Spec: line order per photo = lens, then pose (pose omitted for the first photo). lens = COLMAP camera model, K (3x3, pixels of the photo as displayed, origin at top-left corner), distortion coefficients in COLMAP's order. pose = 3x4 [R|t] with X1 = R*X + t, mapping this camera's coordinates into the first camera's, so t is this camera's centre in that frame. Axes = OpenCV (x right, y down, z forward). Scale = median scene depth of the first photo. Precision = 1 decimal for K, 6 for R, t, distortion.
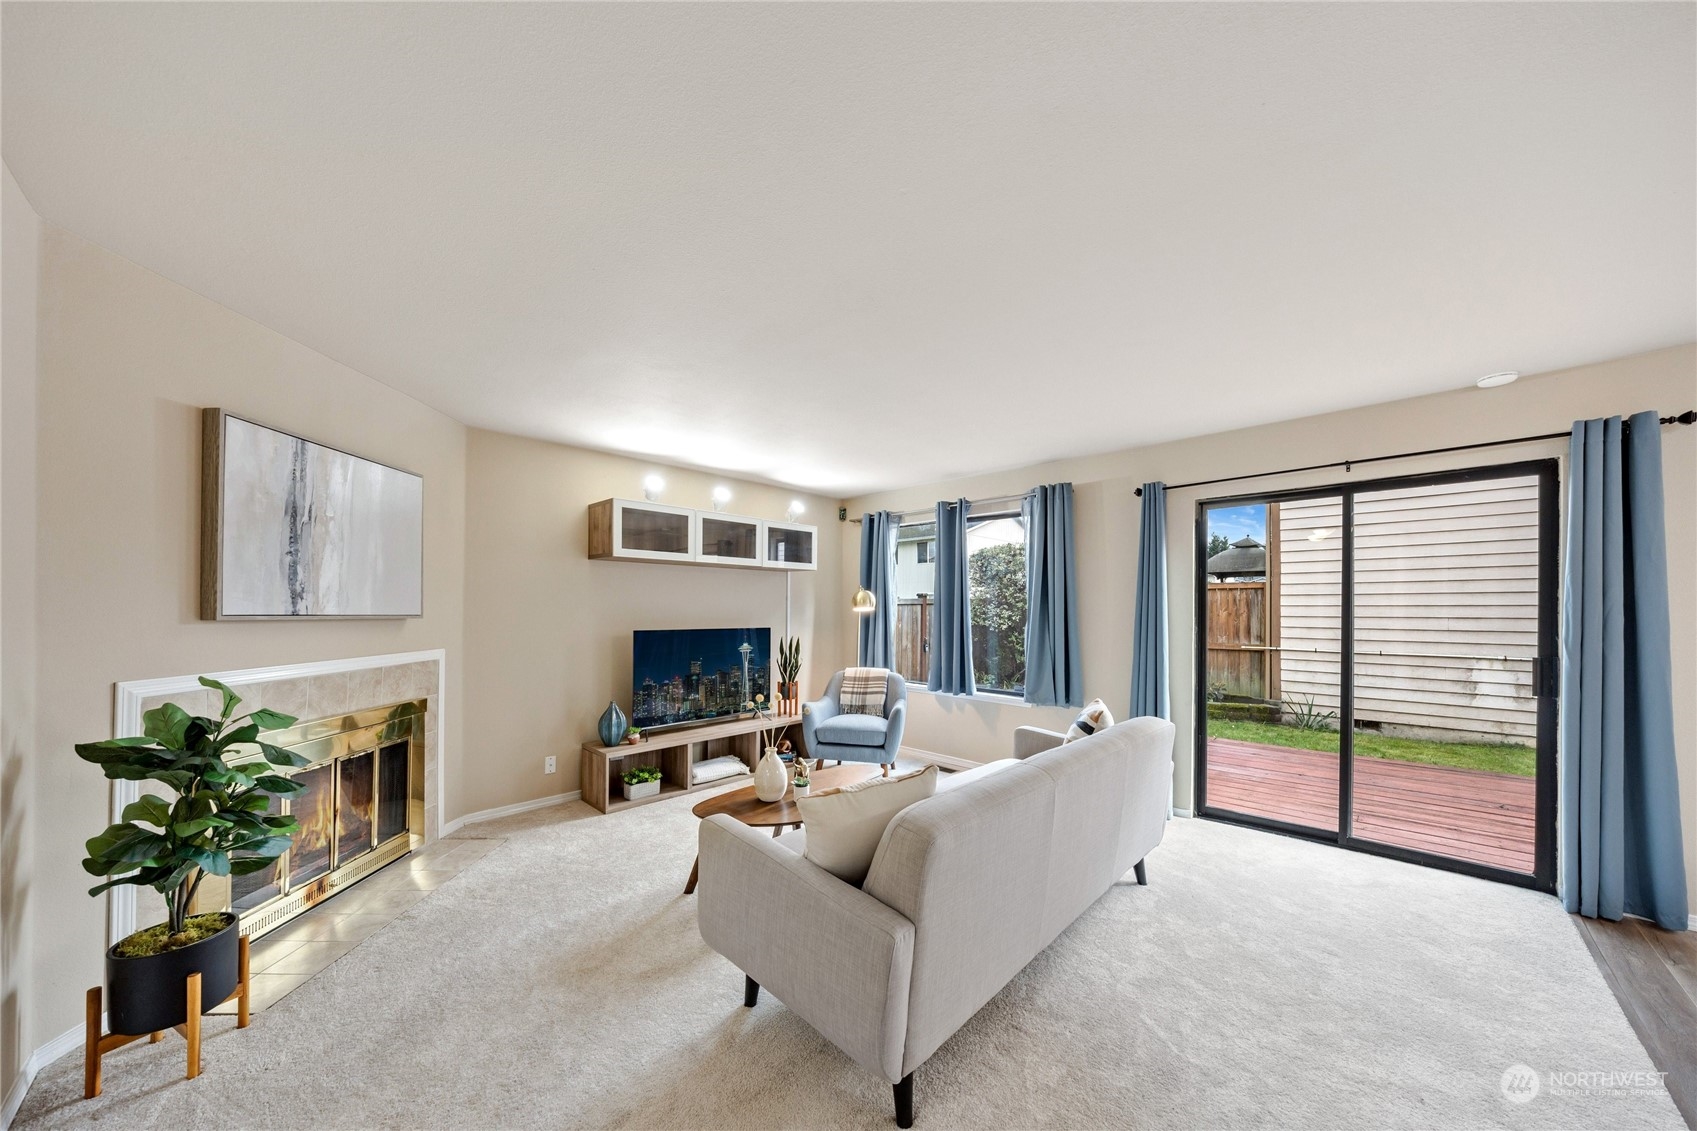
lens RADIAL K [[584.5, 0, 846.3], [0, 584.5, 603.9], [0, 0, 1]] dist [0.007741, -0.000013]
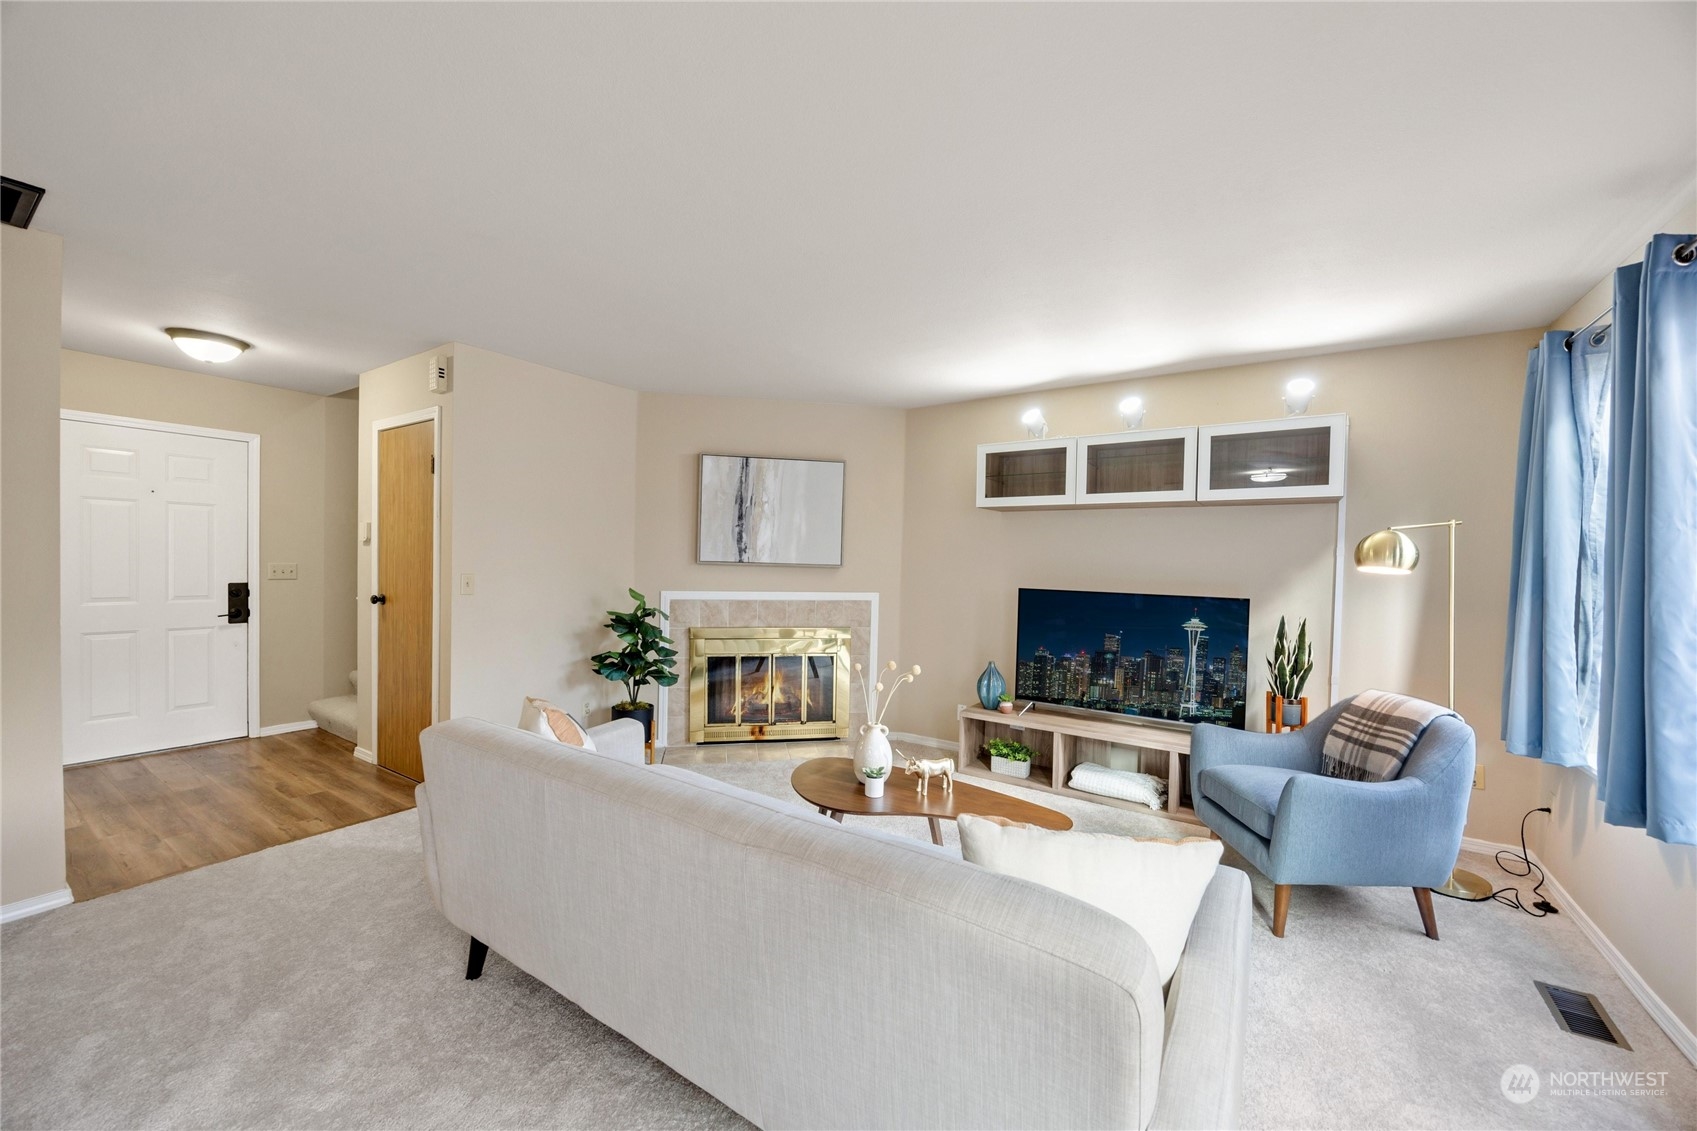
lens RADIAL K [[634.5, 0, 844.8], [0, 634.5, 574.9], [0, 0, 1]] dist [-0.000253, -0.000102]
pose [[0.184925, 0.023119, -0.982481, 0.556373], [-0.010445, 0.999713, 0.021559, 0.007838], [0.982697, 0.006275, 0.185114, 0.585311]]
